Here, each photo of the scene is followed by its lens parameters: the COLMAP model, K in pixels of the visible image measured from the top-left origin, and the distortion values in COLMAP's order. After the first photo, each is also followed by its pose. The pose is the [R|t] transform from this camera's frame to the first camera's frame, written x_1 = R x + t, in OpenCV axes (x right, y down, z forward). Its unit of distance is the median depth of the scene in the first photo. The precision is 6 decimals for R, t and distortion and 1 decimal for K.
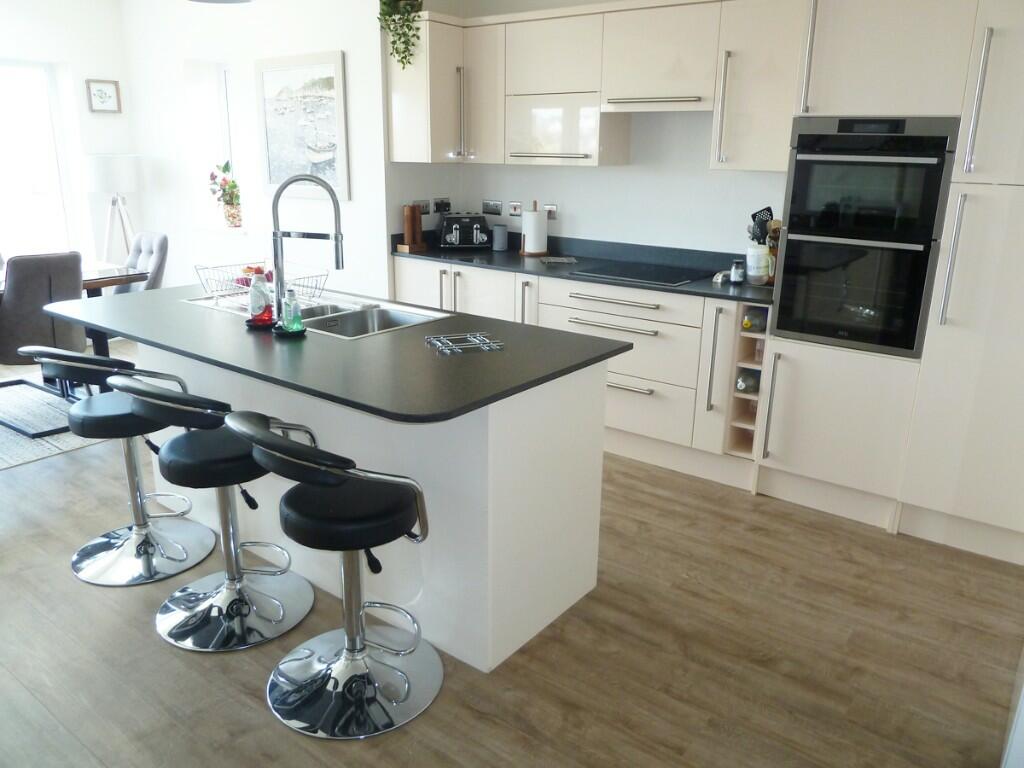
lens RADIAL K [[764.8, 0, 523.5], [0, 764.8, 381.7], [0, 0, 1]] dist [-0.036907, 0.004395]
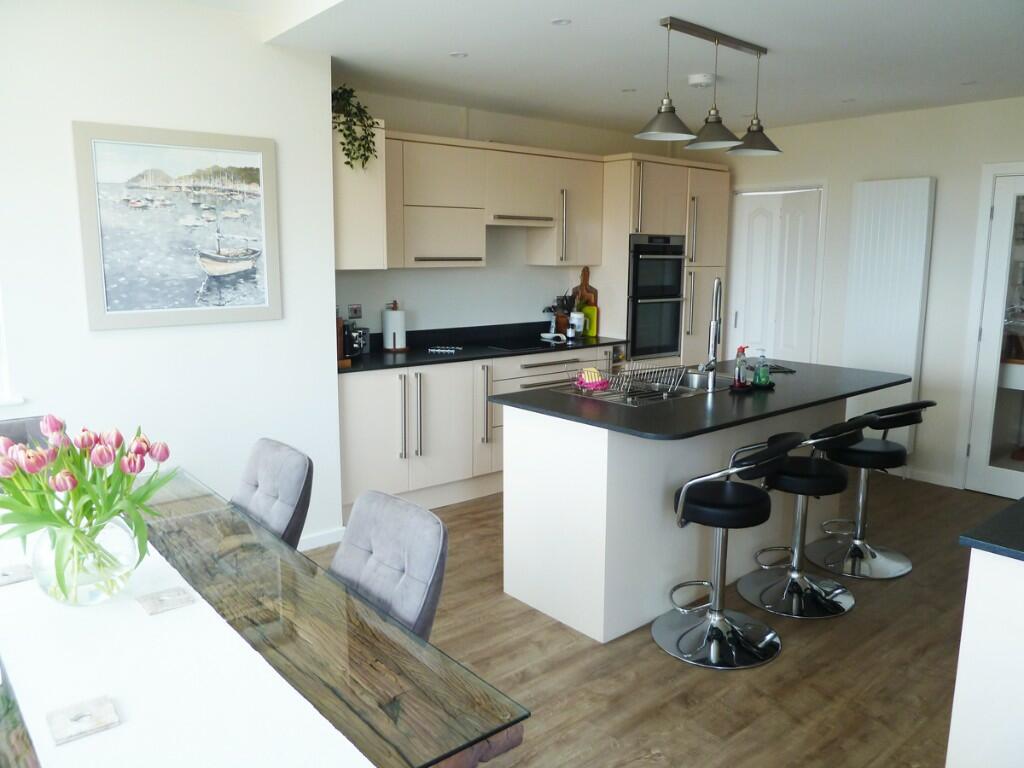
lens RADIAL K [[764.8, 0, 523.5], [0, 764.8, 381.7], [0, 0, 1]] dist [-0.036907, 0.004395]
pose [[0.221726, -0.178967, 0.958545, -1.125336], [0.278594, 0.953665, 0.113613, -0.228683], [-0.934464, 0.241854, 0.261311, 0.664487]]
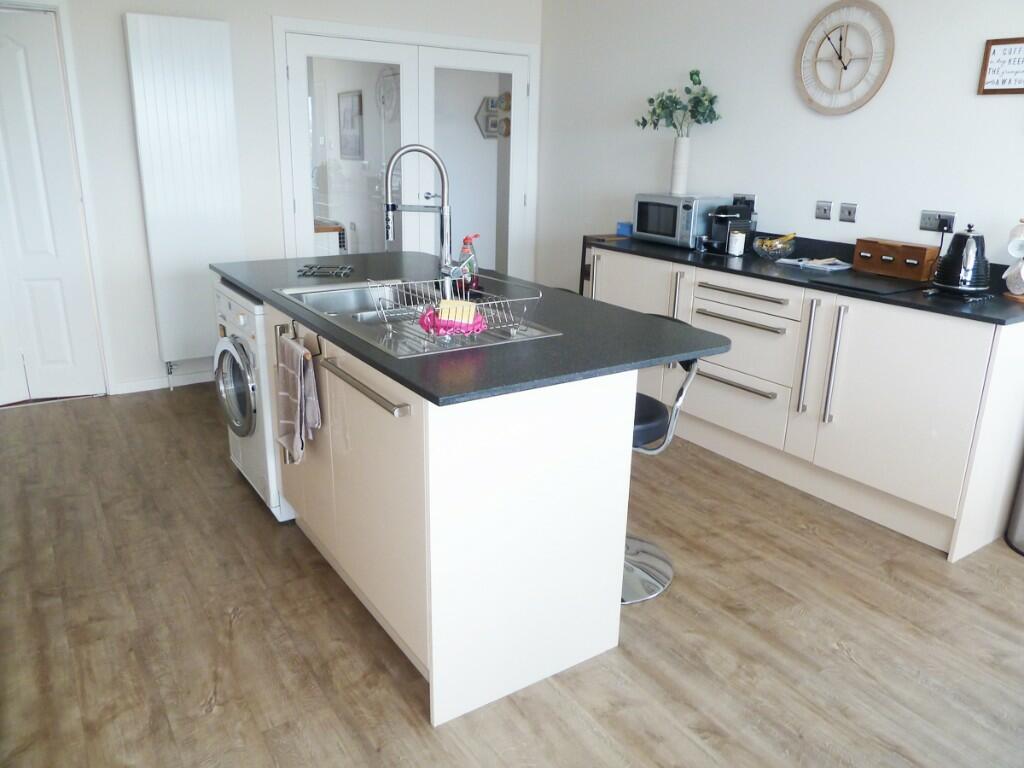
lens RADIAL K [[764.8, 0, 523.5], [0, 764.8, 381.7], [0, 0, 1]] dist [-0.036907, 0.004395]
pose [[-0.943451, -0.136524, 0.302094, -0.494472], [0.054553, 0.834904, 0.547685, -0.355749], [-0.326992, 0.533195, -0.780243, 1.224974]]
